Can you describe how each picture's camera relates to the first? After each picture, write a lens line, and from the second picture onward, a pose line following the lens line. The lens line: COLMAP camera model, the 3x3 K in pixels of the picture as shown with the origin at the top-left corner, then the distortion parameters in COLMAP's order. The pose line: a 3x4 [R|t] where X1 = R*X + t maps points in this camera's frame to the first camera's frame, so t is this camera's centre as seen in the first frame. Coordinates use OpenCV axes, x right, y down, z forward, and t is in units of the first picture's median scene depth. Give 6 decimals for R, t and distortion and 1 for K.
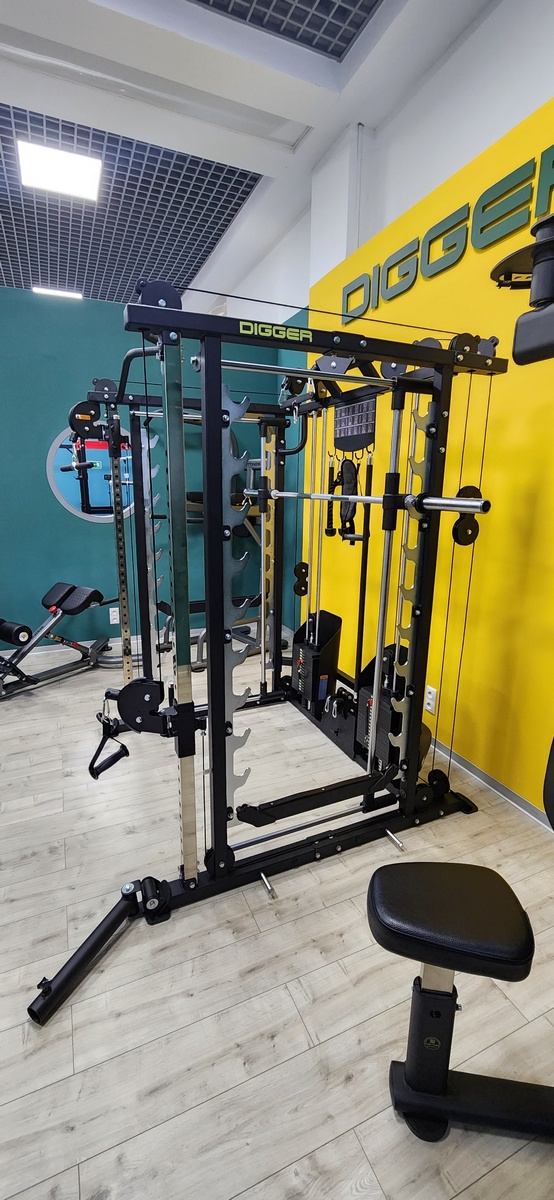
lens RADIAL K [[483.7, 0, 271.6], [0, 483.7, 597.0], [0, 0, 1]] dist [0.003876, -0.003453]
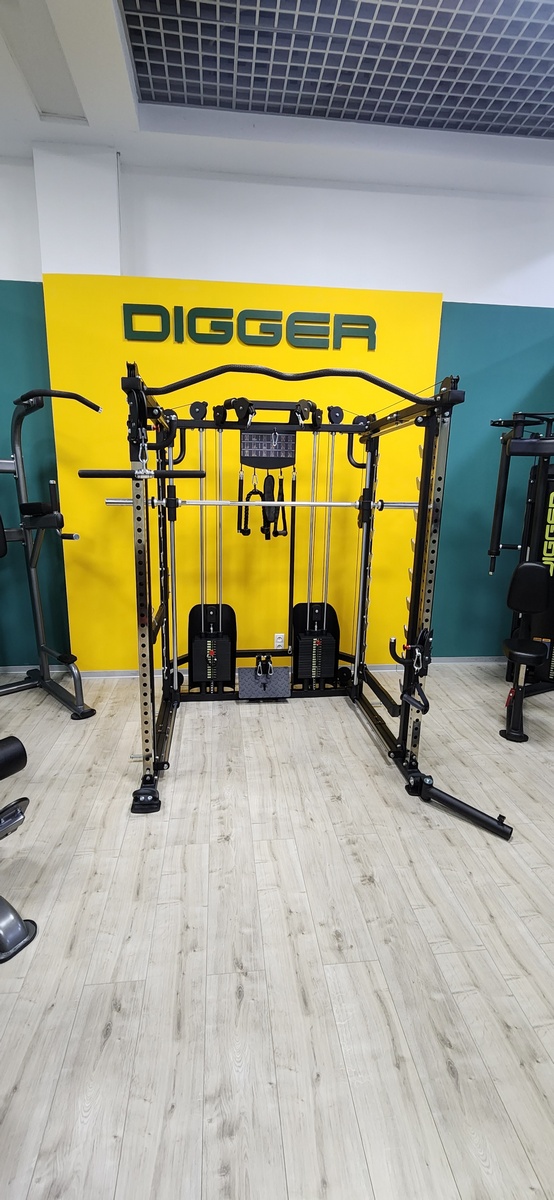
lens RADIAL K [[483.7, 0, 270.0], [0, 483.7, 595.3], [0, 0, 1]] dist [0.003876, -0.003453]
pose [[0.308394, -0.202339, 0.929490, -1.202581], [0.204668, 0.968346, 0.142891, -0.163794], [-0.928980, 0.146170, 0.340045, 0.632923]]
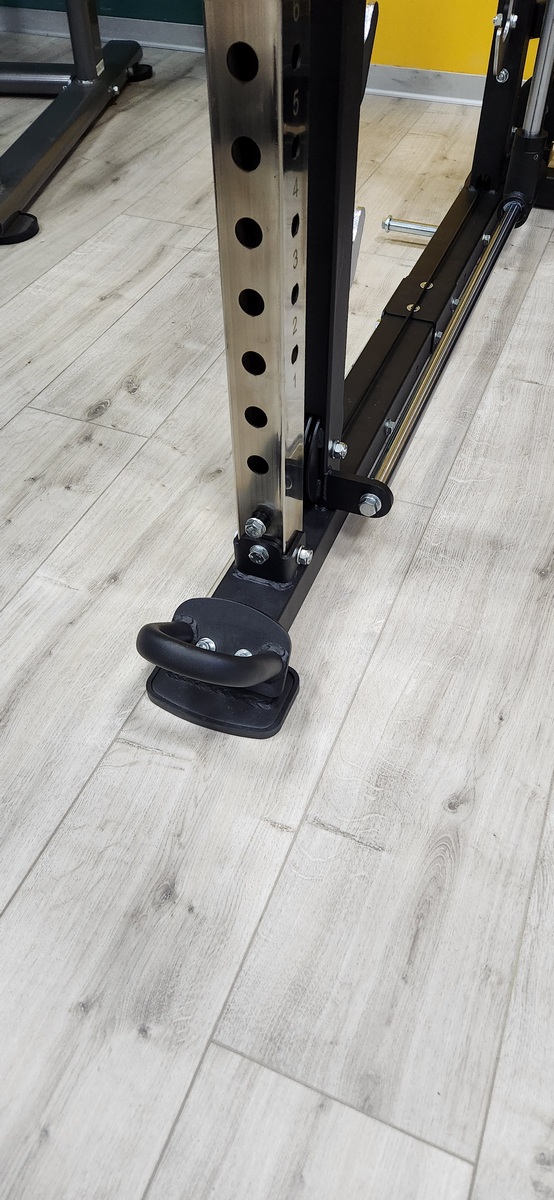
lens RADIAL K [[798.6, 0, 287.1], [0, 798.6, 593.0], [0, 0, 1]] dist [0.040396, -0.033796]
pose [[0.721627, -0.522503, 0.454143, -0.539598], [0.171699, 0.770595, 0.613762, 0.128263], [-0.670652, -0.364931, 0.645795, 1.066489]]
